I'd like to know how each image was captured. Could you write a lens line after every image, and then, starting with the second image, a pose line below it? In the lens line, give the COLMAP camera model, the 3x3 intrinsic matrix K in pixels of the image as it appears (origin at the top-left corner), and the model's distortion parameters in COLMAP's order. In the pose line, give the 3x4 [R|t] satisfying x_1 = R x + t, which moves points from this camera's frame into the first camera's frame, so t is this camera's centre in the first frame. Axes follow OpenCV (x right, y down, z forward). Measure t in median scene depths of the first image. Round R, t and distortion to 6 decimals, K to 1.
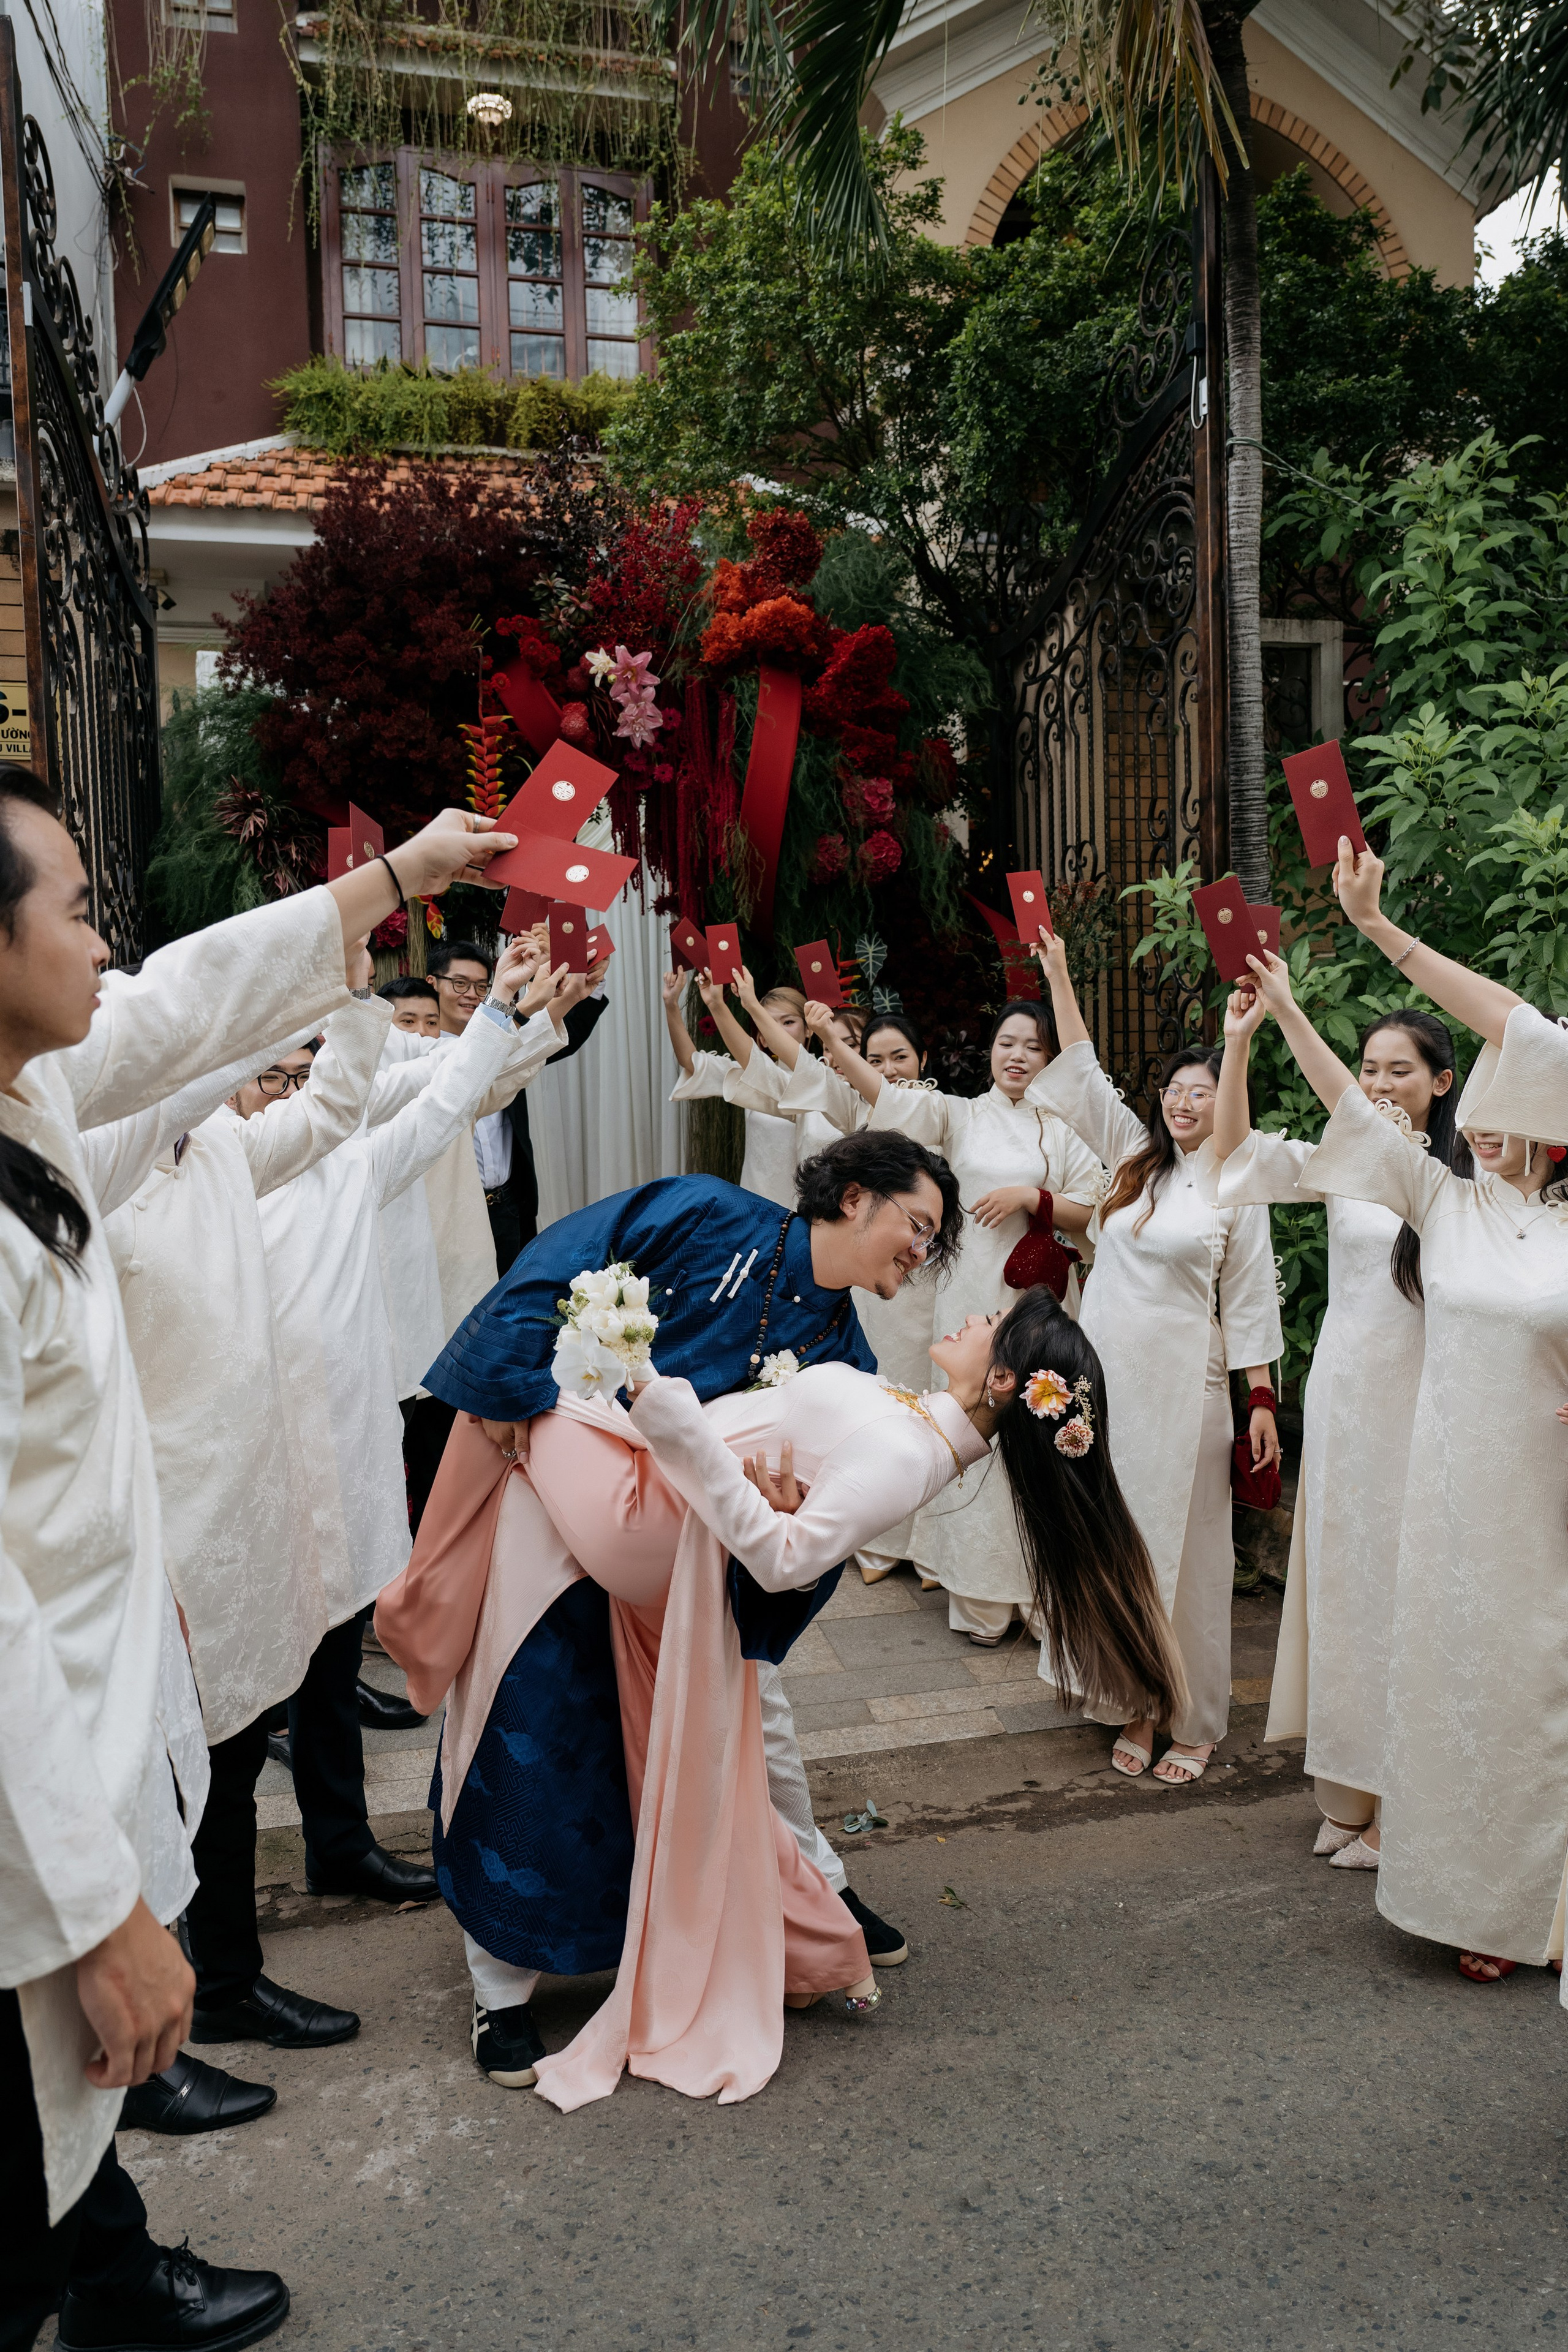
lens RADIAL K [[1645.4, 0, 820.3], [0, 1645.4, 1151.8], [0, 0, 1]] dist [-0.008943, 0.002984]
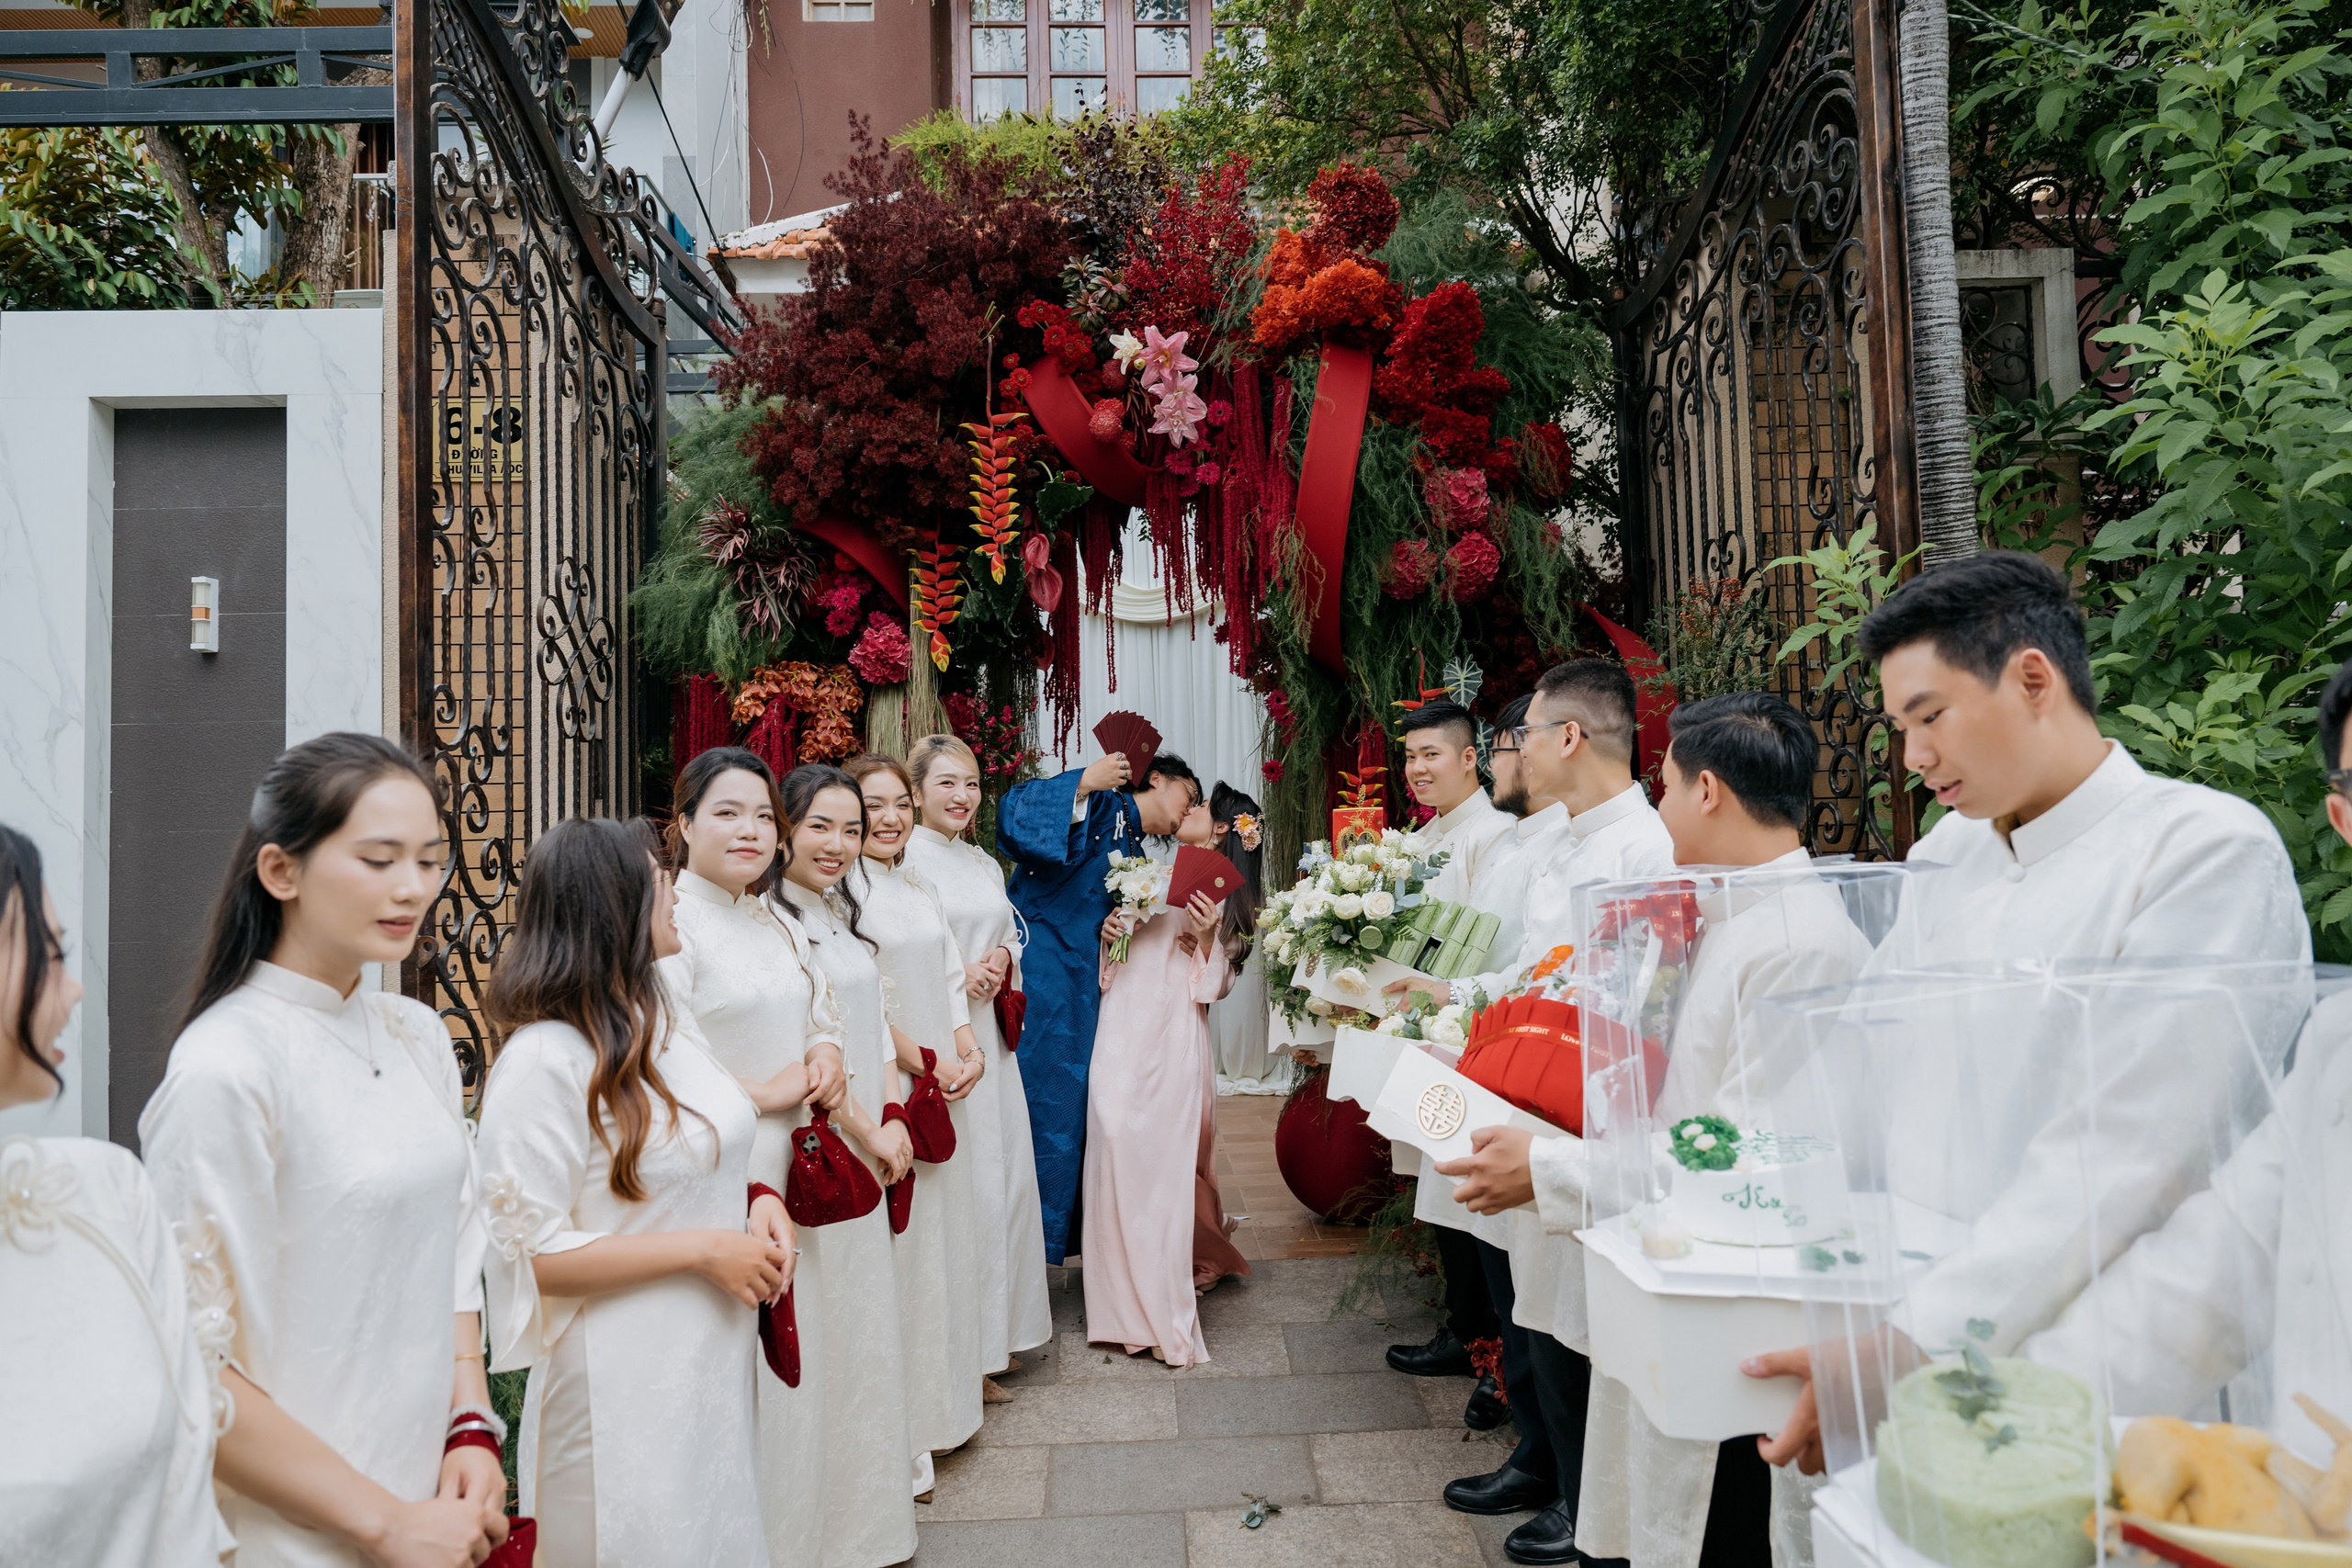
lens RADIAL K [[1593.9, 0, 1201.4], [0, 1593.9, 768.0], [0, 0, 1]] dist [-0.005965, 0.003177]
pose [[0.979137, -0.012096, -0.202839, 0.067154], [-0.006581, 0.995816, -0.091147, -0.004228], [0.203093, 0.090580, 0.974961, 0.214447]]
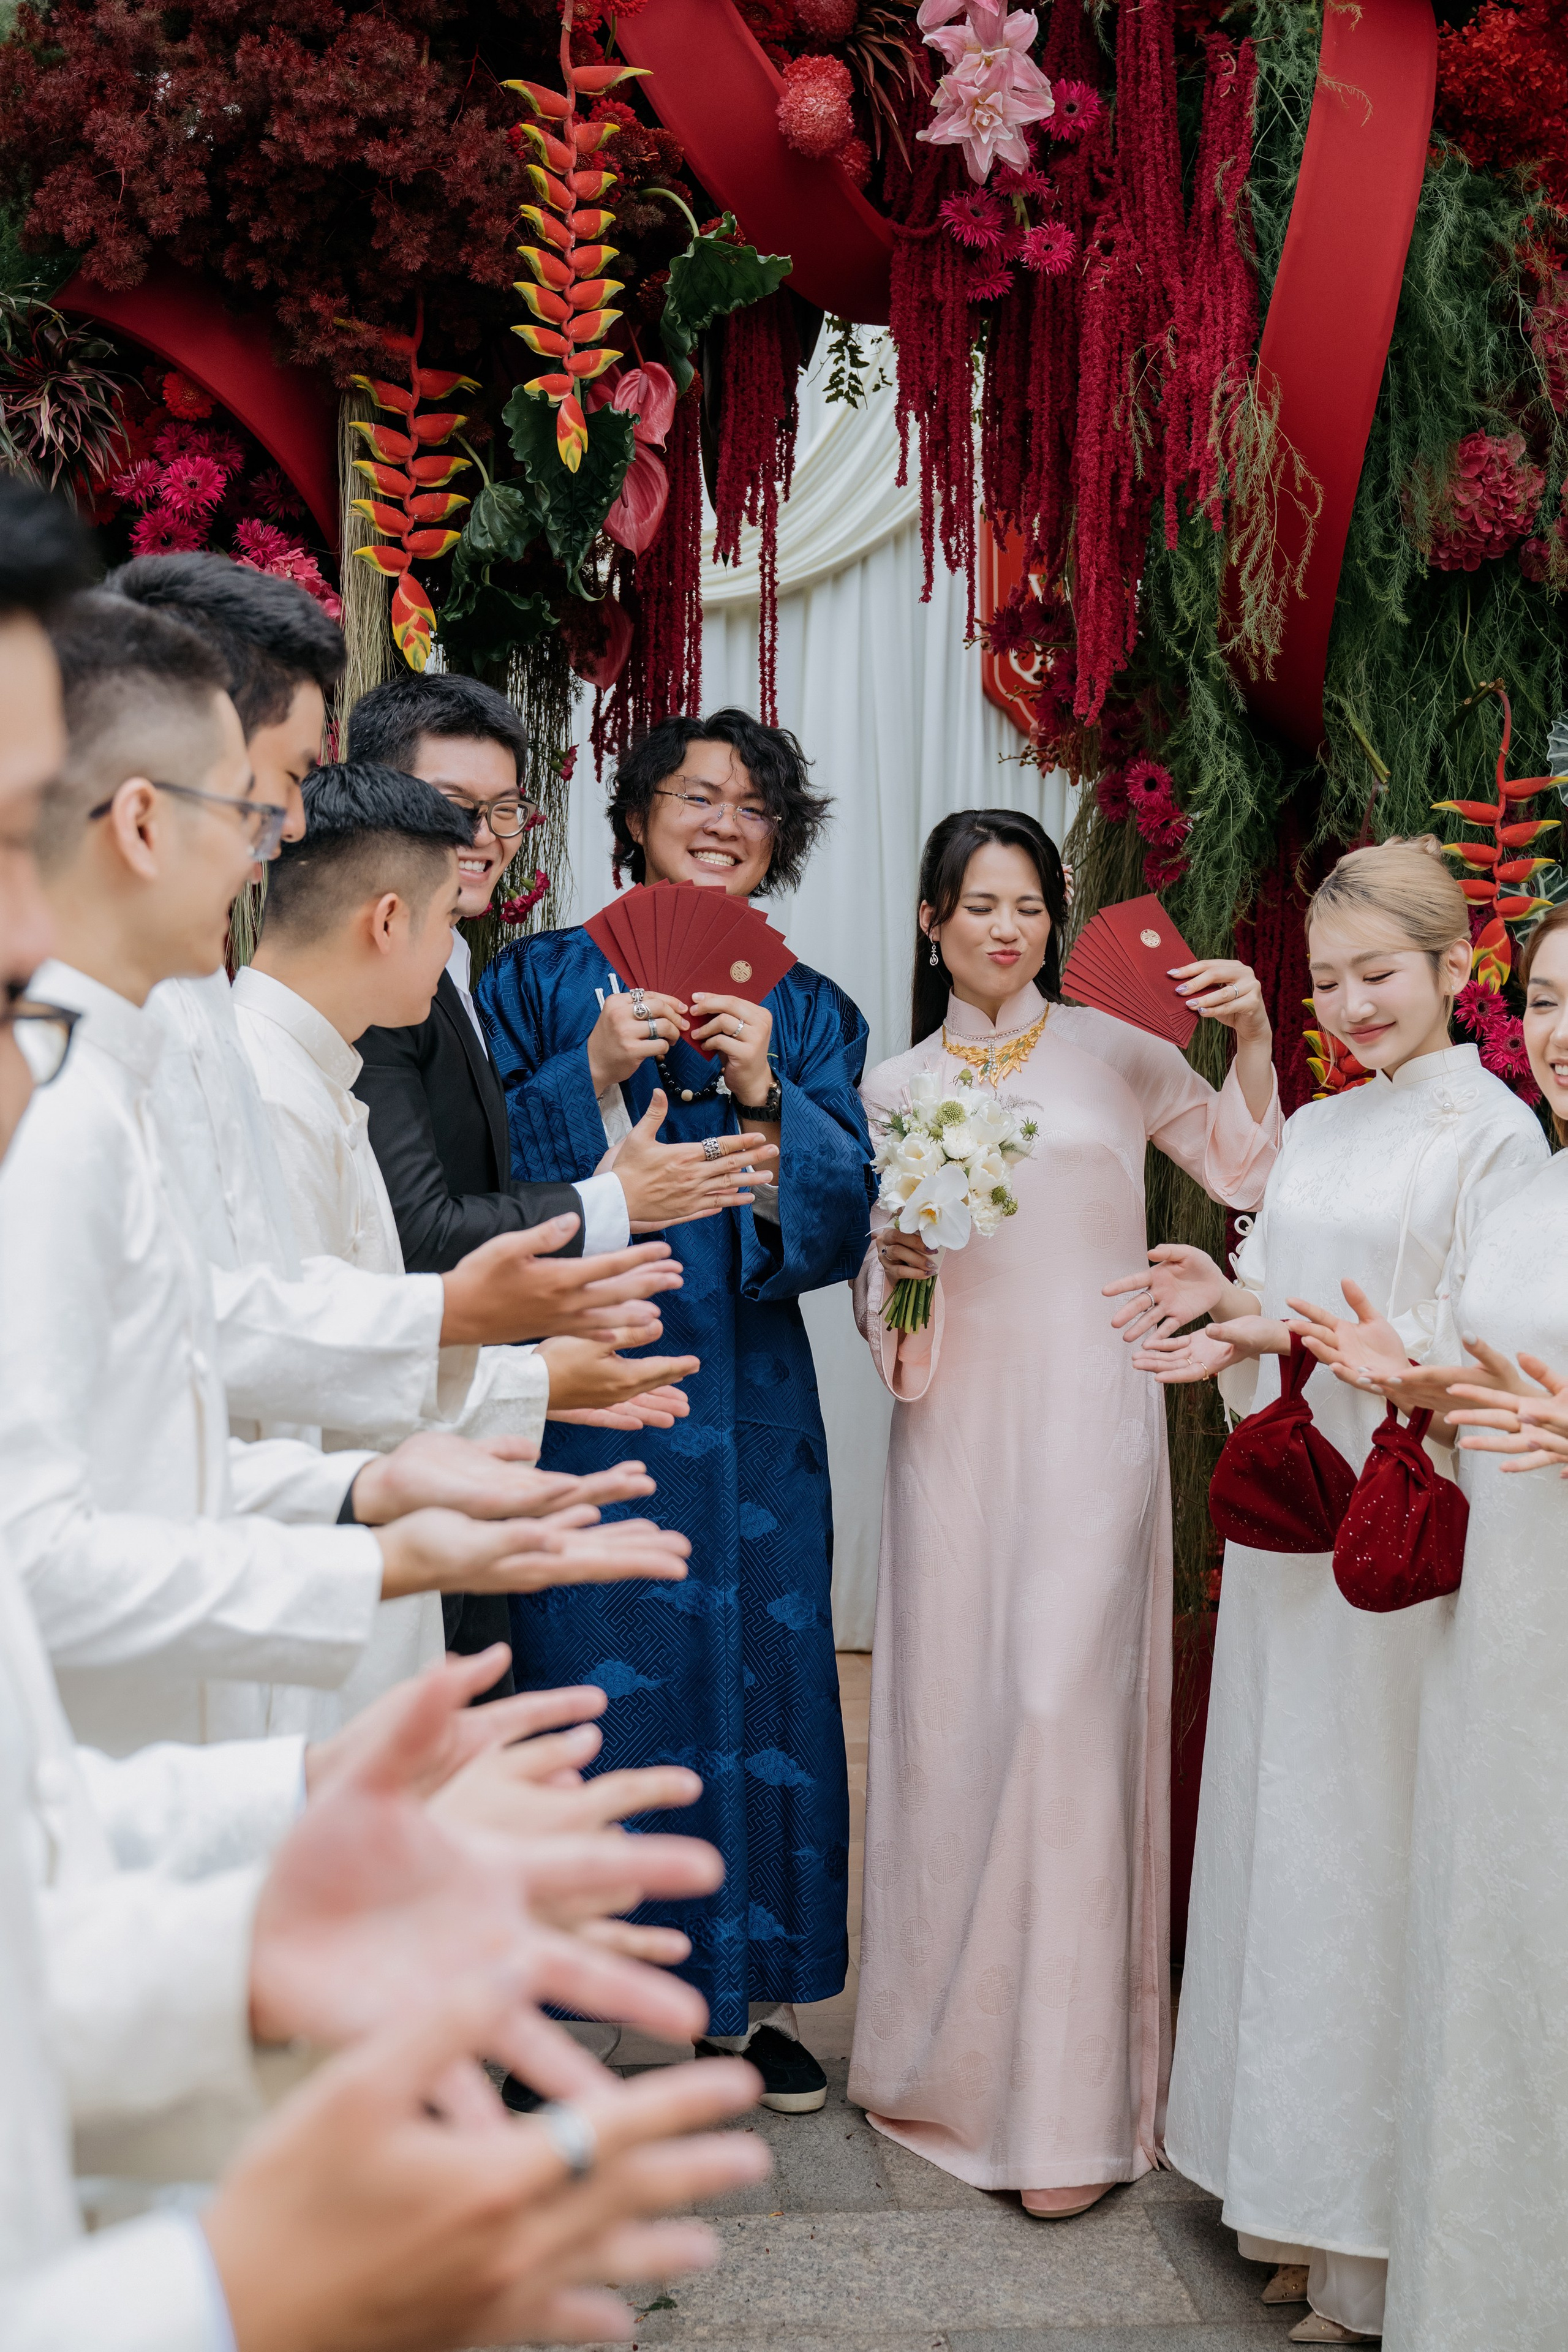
lens RADIAL K [[3264.1, 0, 809.8], [0, 3264.1, 1132.0], [0, 0, 1]] dist [0.013034, 0.000000]
pose [[0.993589, 0.044625, -0.103871, -0.064324], [-0.048852, 0.998063, -0.038512, -0.003431], [0.101951, 0.043340, 0.993845, 0.284060]]
